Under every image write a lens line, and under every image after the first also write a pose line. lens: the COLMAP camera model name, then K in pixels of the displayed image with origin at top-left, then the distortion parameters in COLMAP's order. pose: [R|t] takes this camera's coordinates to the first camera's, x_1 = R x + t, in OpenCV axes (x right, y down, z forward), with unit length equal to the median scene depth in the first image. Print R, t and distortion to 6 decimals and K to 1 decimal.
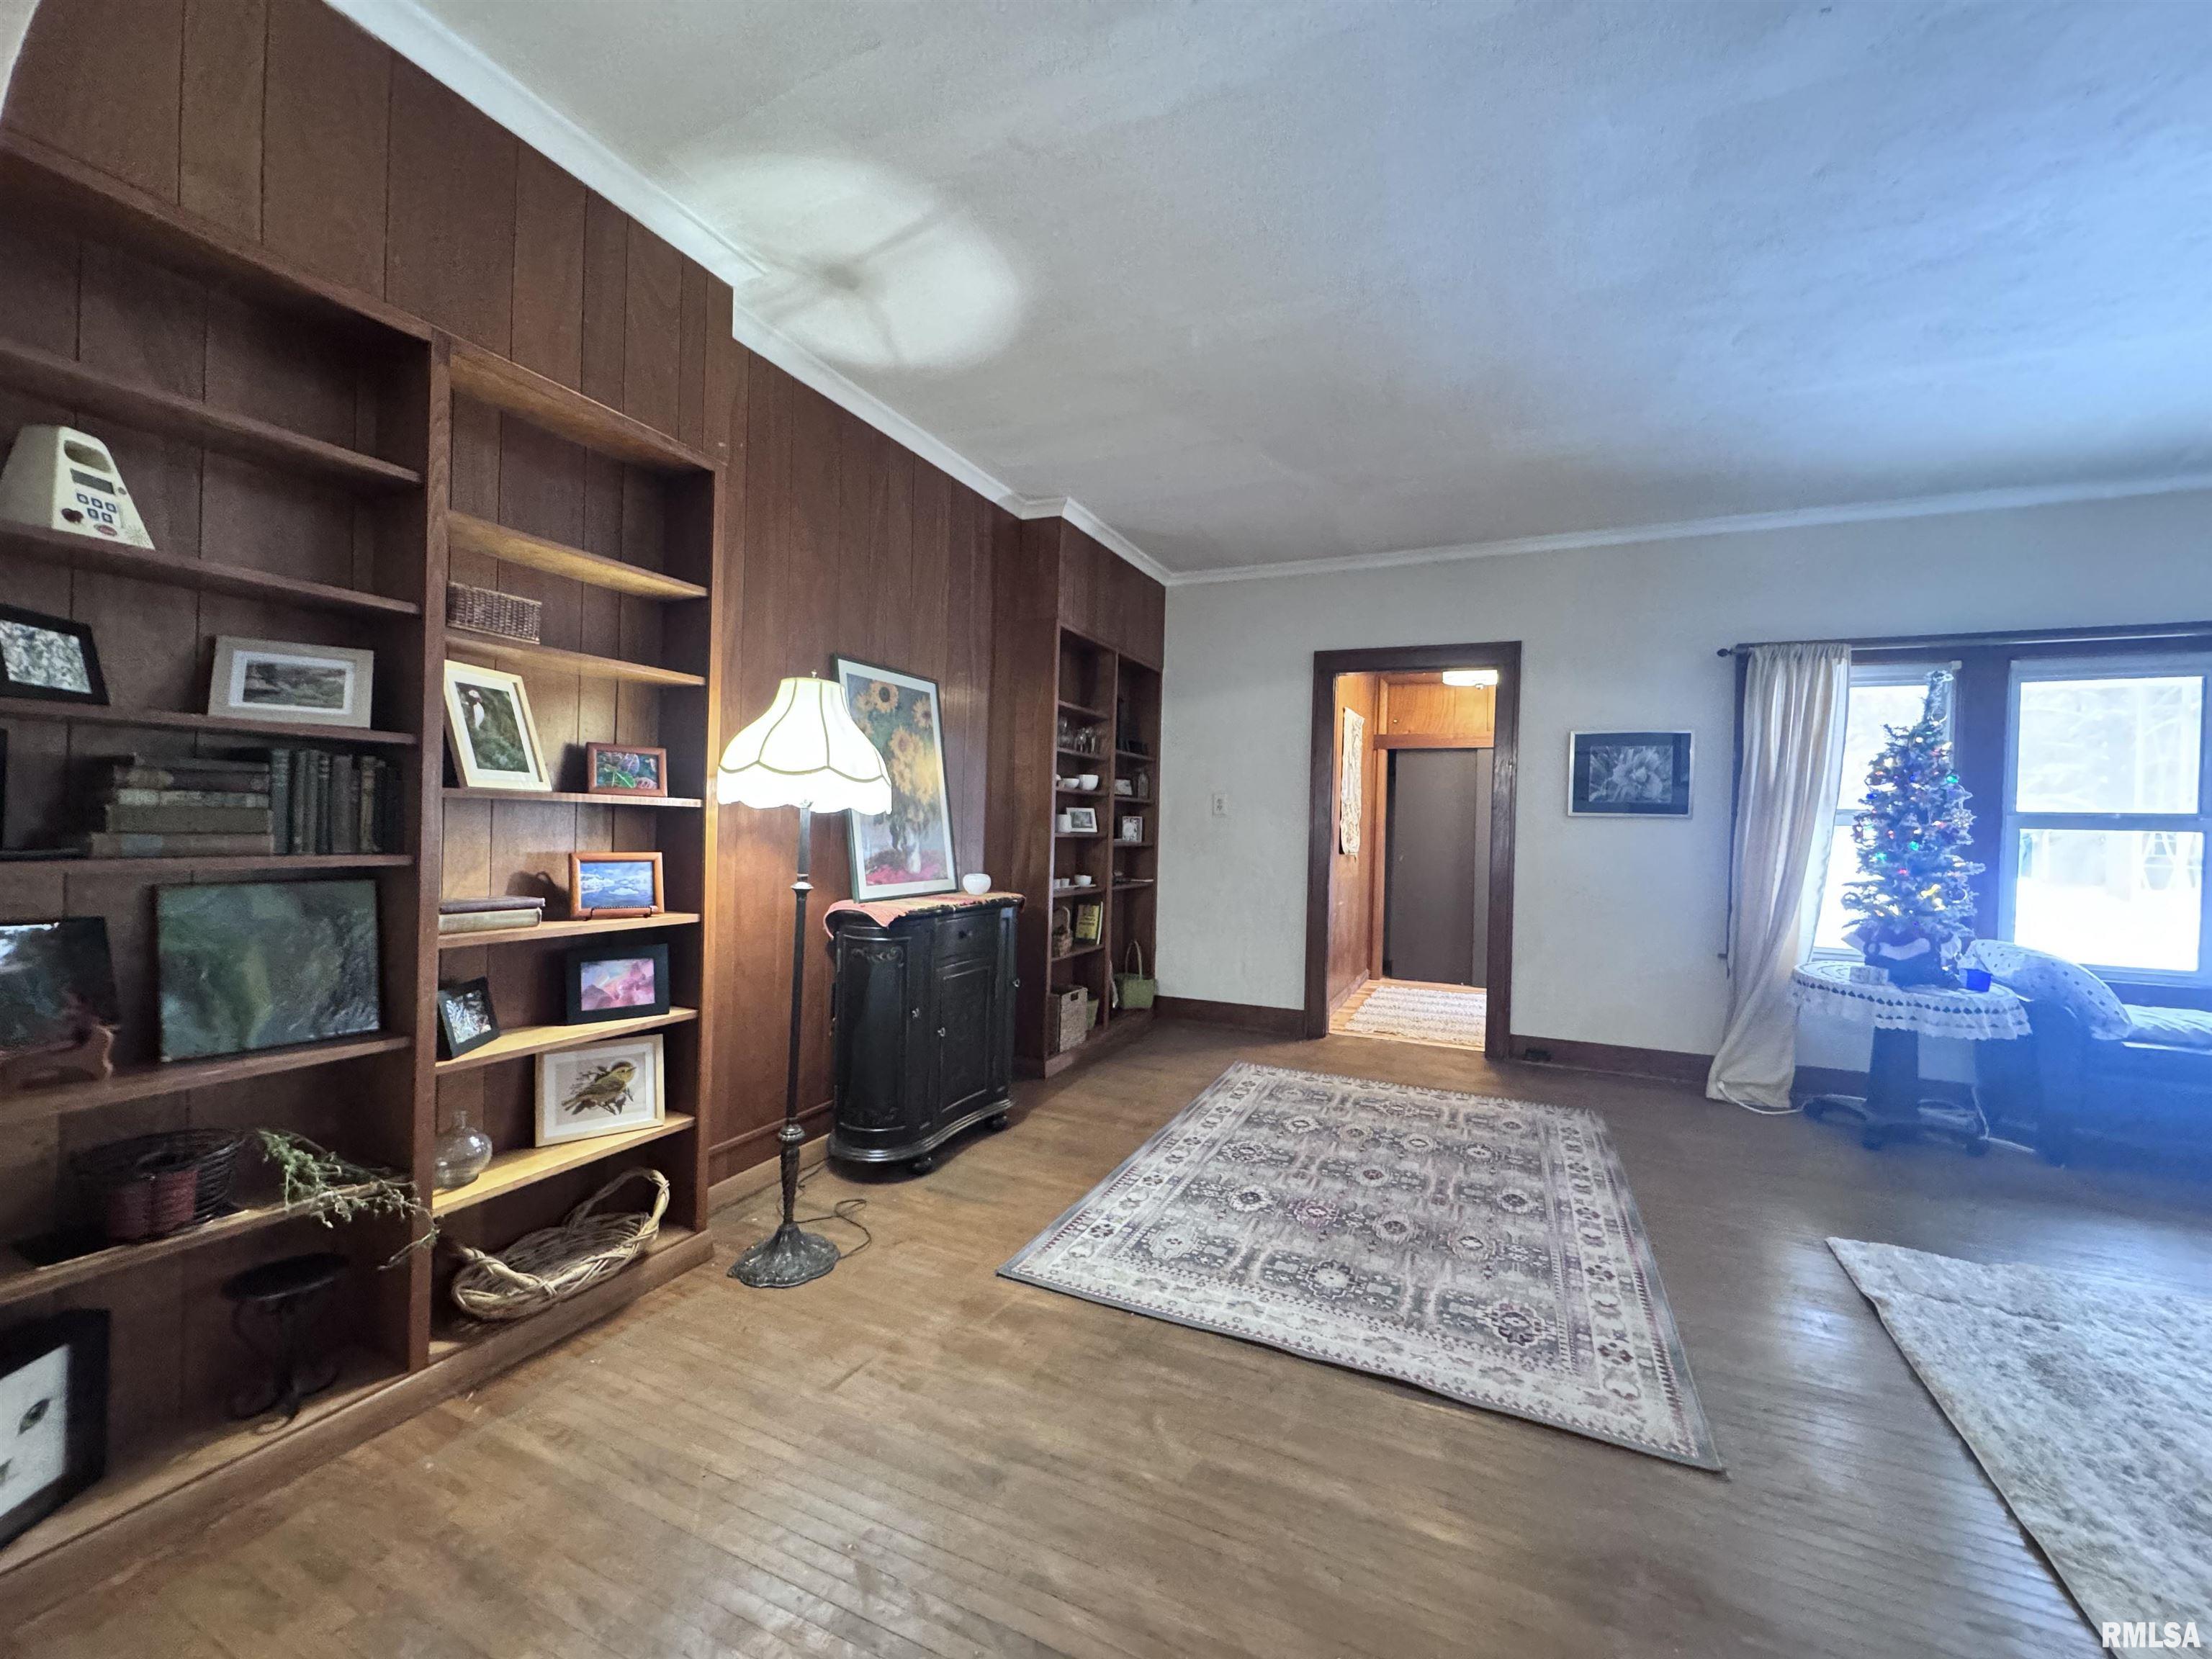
lens RADIAL K [[880.3, 0, 1106.0], [0, 880.3, 829.5], [0, 0, 1]] dist [-0.001873, 0.000265]
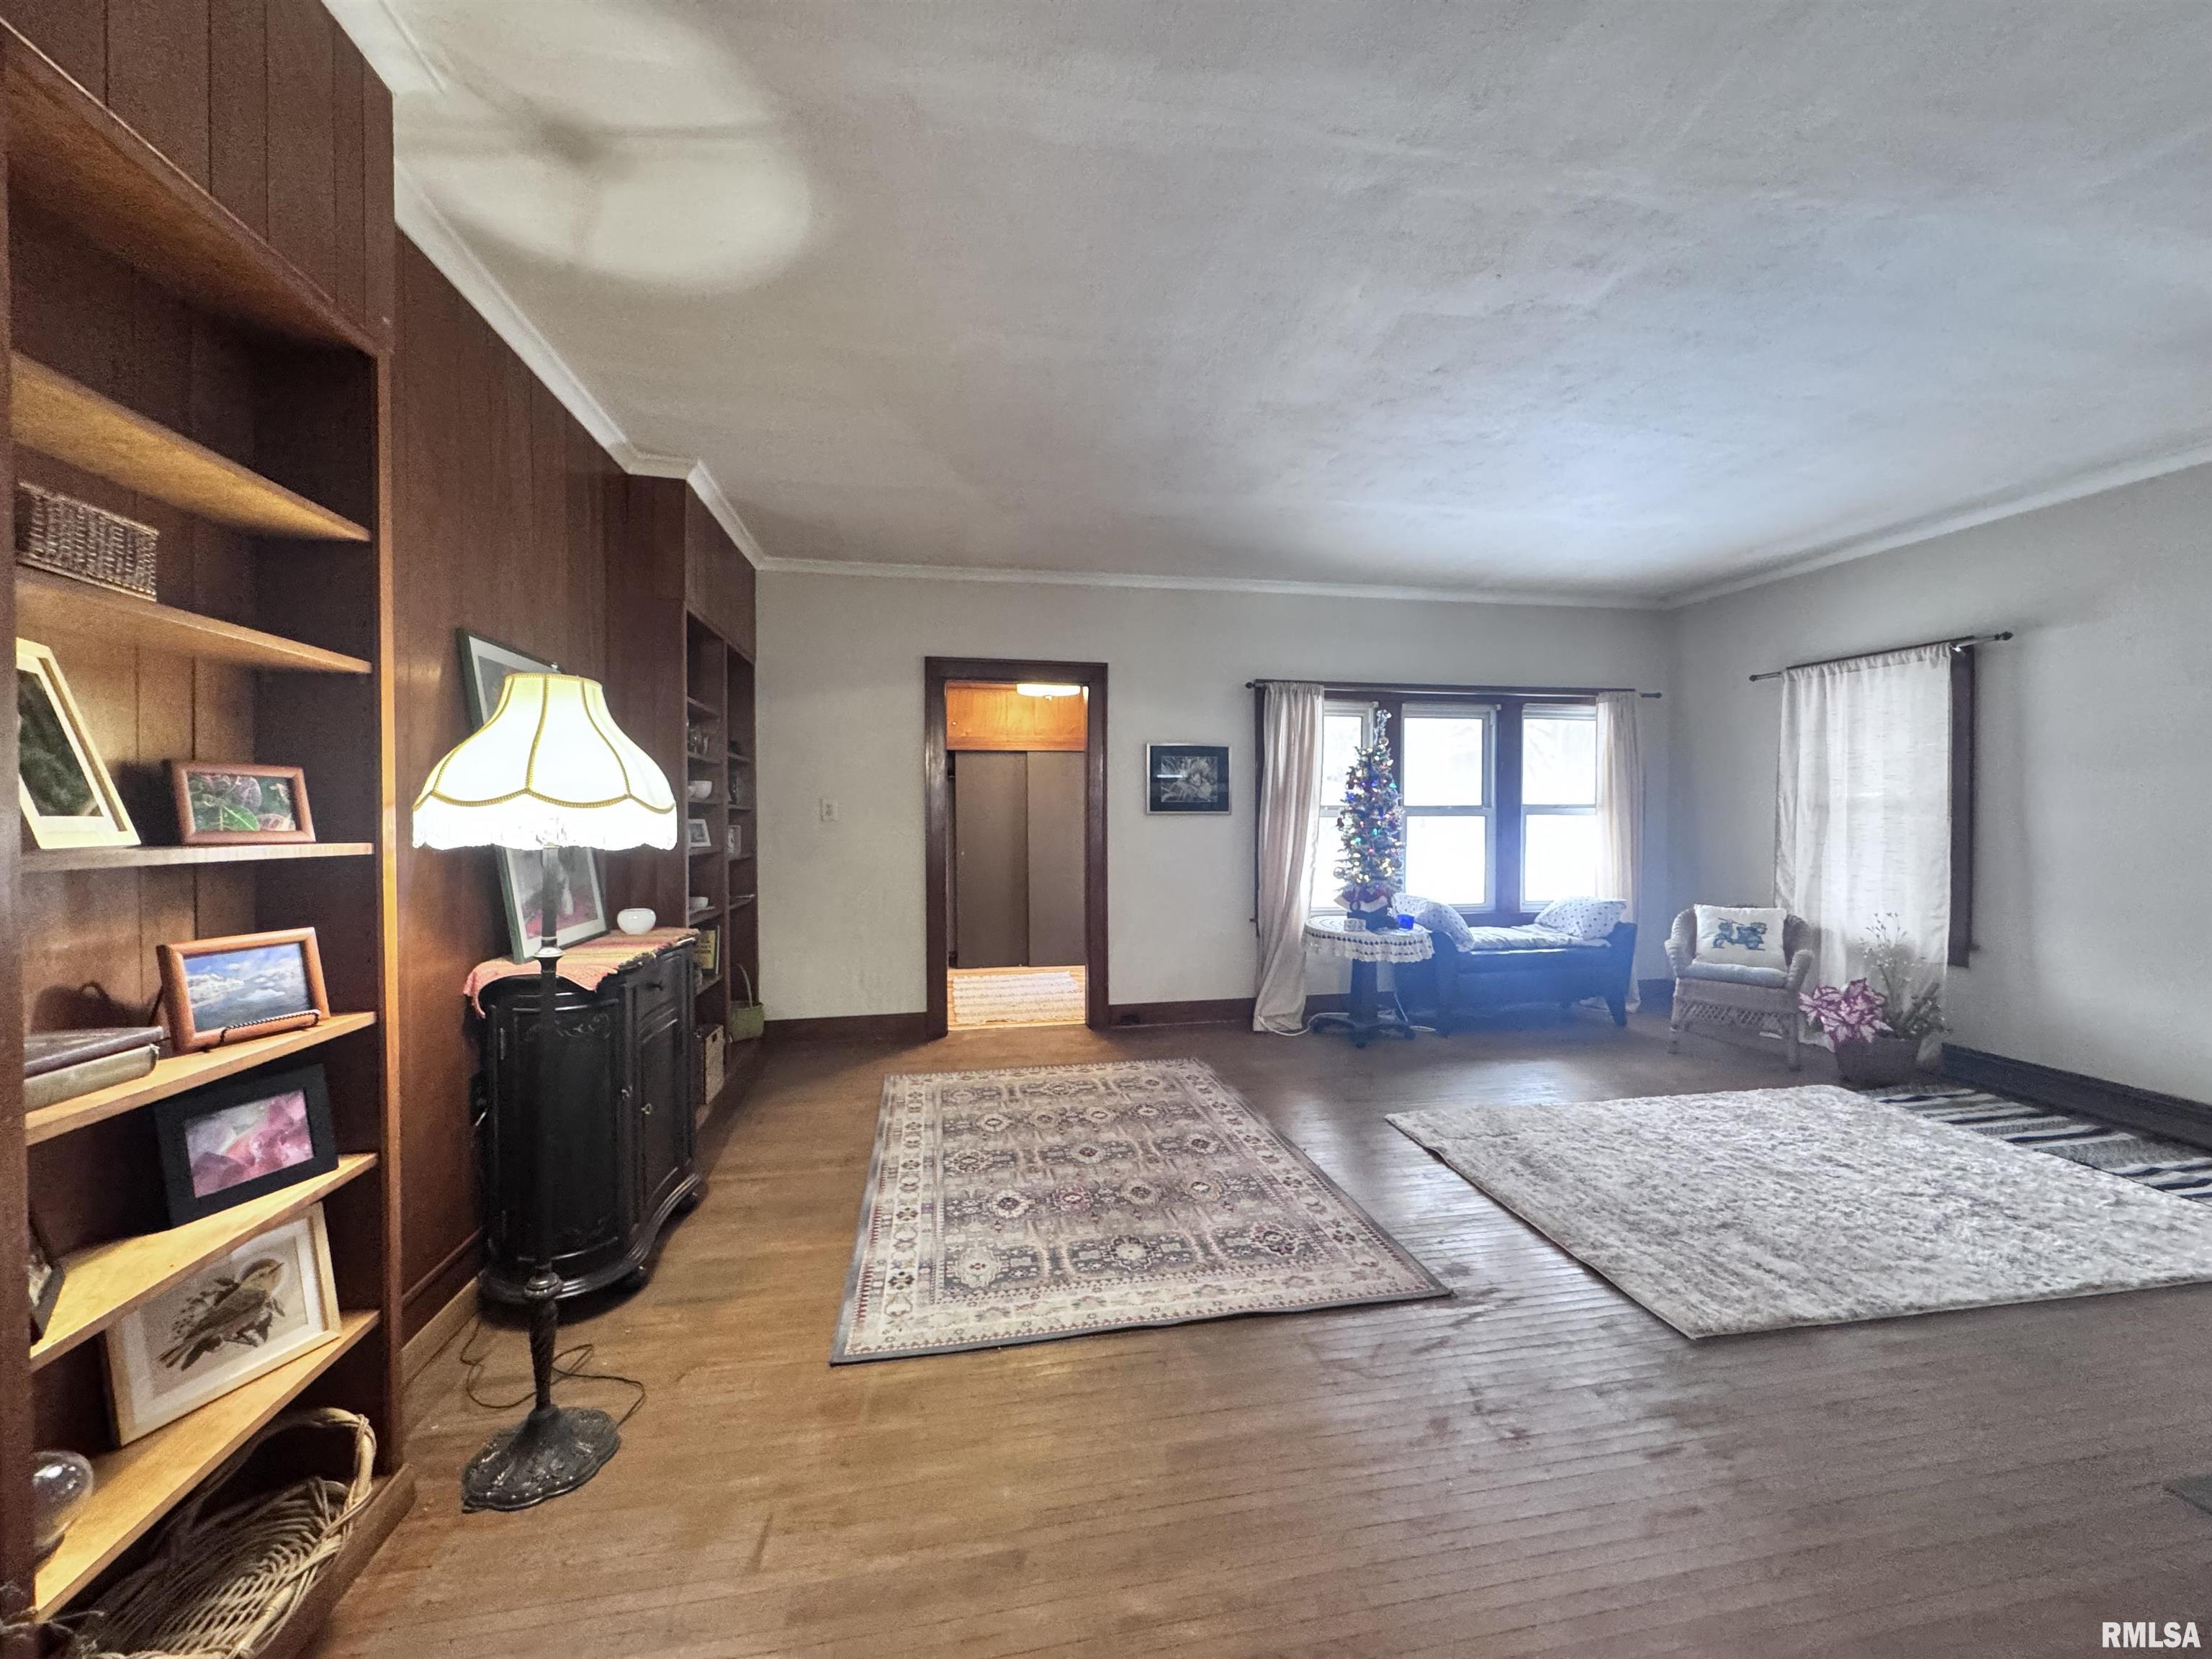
lens RADIAL K [[880.3, 0, 1106.0], [0, 880.3, 829.5], [0, 0, 1]] dist [-0.001873, 0.000265]
pose [[0.815536, -0.035891, 0.577593, -0.307303], [0.028590, 0.999355, 0.021731, -0.033779], [-0.578000, -0.001209, 0.816036, 0.095828]]
